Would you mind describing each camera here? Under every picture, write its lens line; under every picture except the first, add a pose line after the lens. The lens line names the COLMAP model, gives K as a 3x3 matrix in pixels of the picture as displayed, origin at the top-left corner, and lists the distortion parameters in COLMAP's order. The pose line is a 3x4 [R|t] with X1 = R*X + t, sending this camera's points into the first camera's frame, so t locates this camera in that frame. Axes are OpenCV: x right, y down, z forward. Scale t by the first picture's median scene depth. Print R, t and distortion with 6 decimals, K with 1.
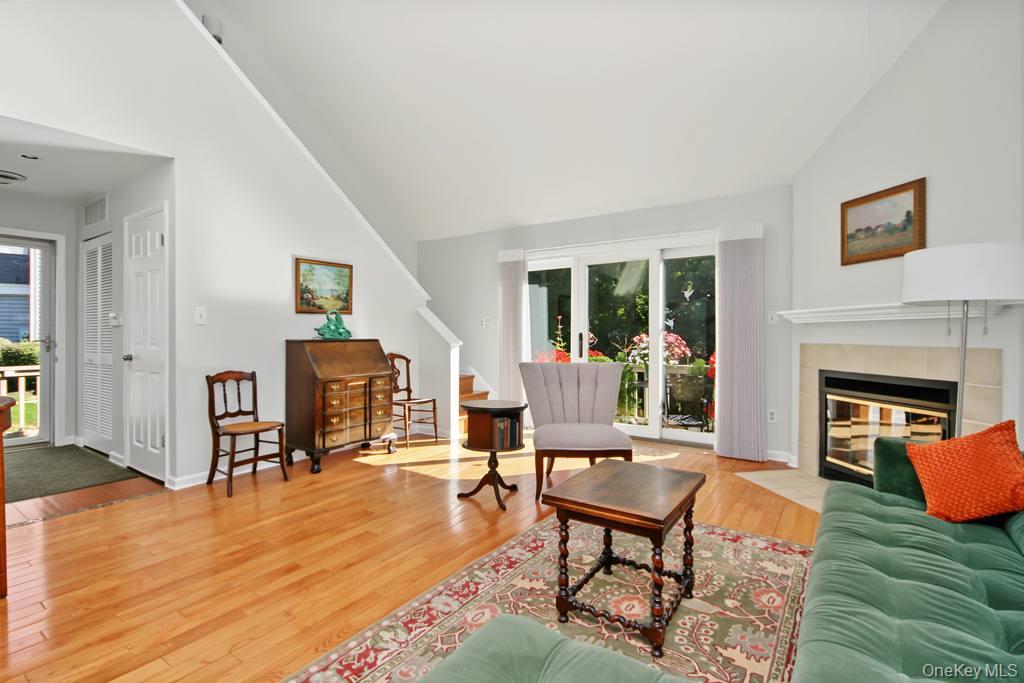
lens RADIAL K [[482.2, 0, 513.7], [0, 482.2, 336.7], [0, 0, 1]] dist [-0.000895, -0.000156]
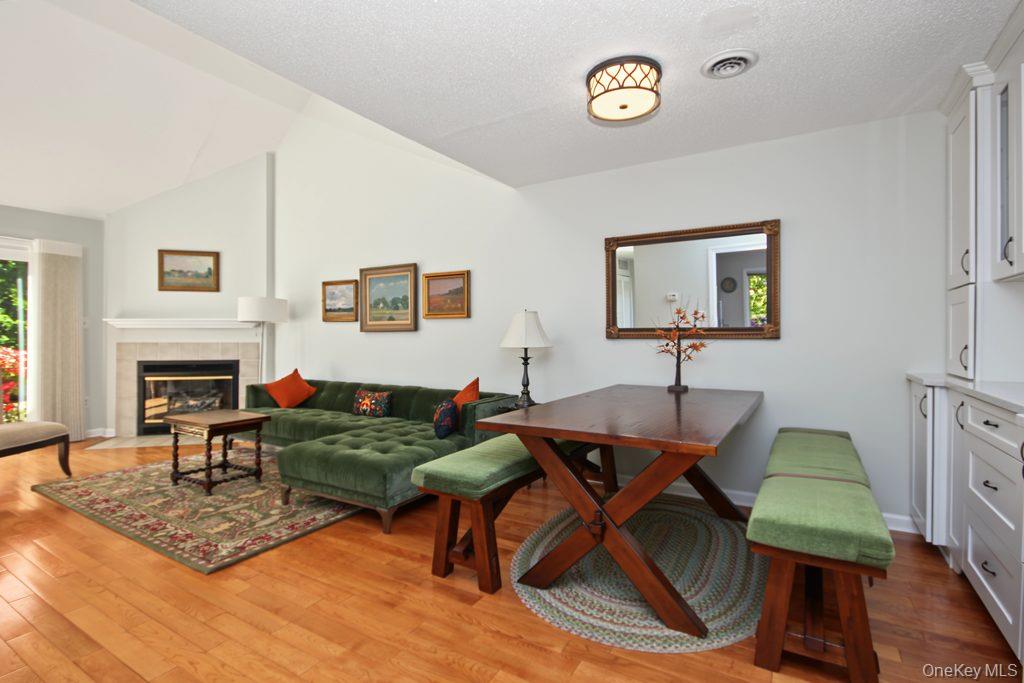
lens RADIAL K [[491.0, 0, 513.4], [0, 491.0, 333.5], [0, 0, 1]] dist [-0.000362, -0.000708]
pose [[-0.064095, 0.000467, 0.997944, -1.115400], [0.005761, 0.999983, -0.000098, -0.007941], [-0.997927, 0.005743, -0.064097, -0.016195]]
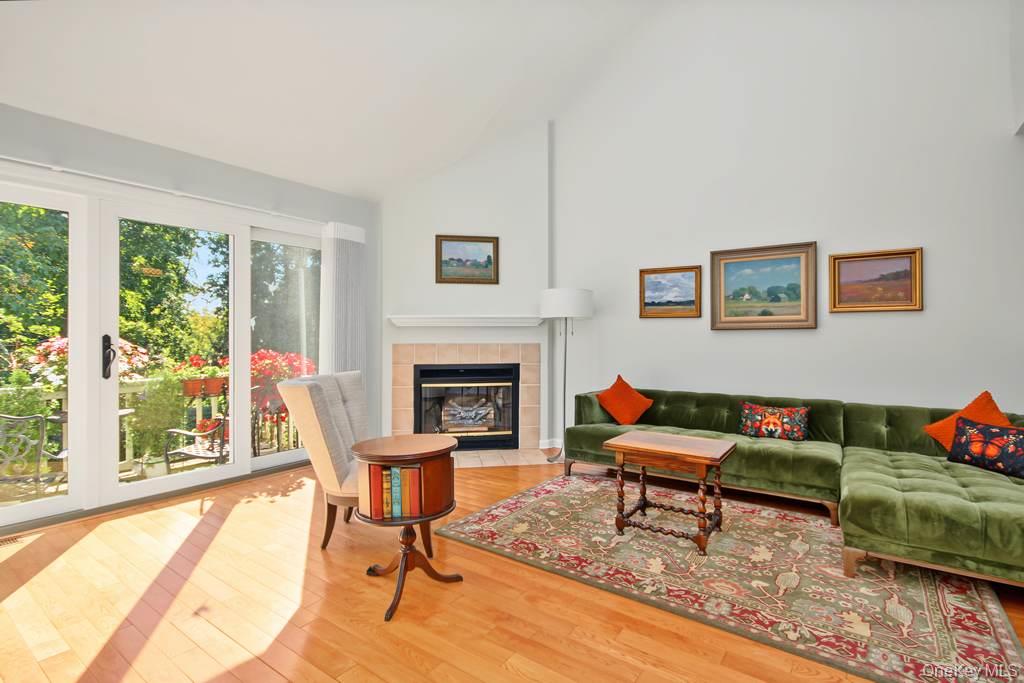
lens RADIAL K [[491.0, 0, 513.4], [0, 491.0, 333.5], [0, 0, 1]] dist [-0.000362, -0.000708]
pose [[0.020627, 0.002904, 0.999783, -0.765760], [0.007124, 0.999970, -0.003051, -0.007177], [-0.999762, 0.007185, 0.020606, 0.915752]]
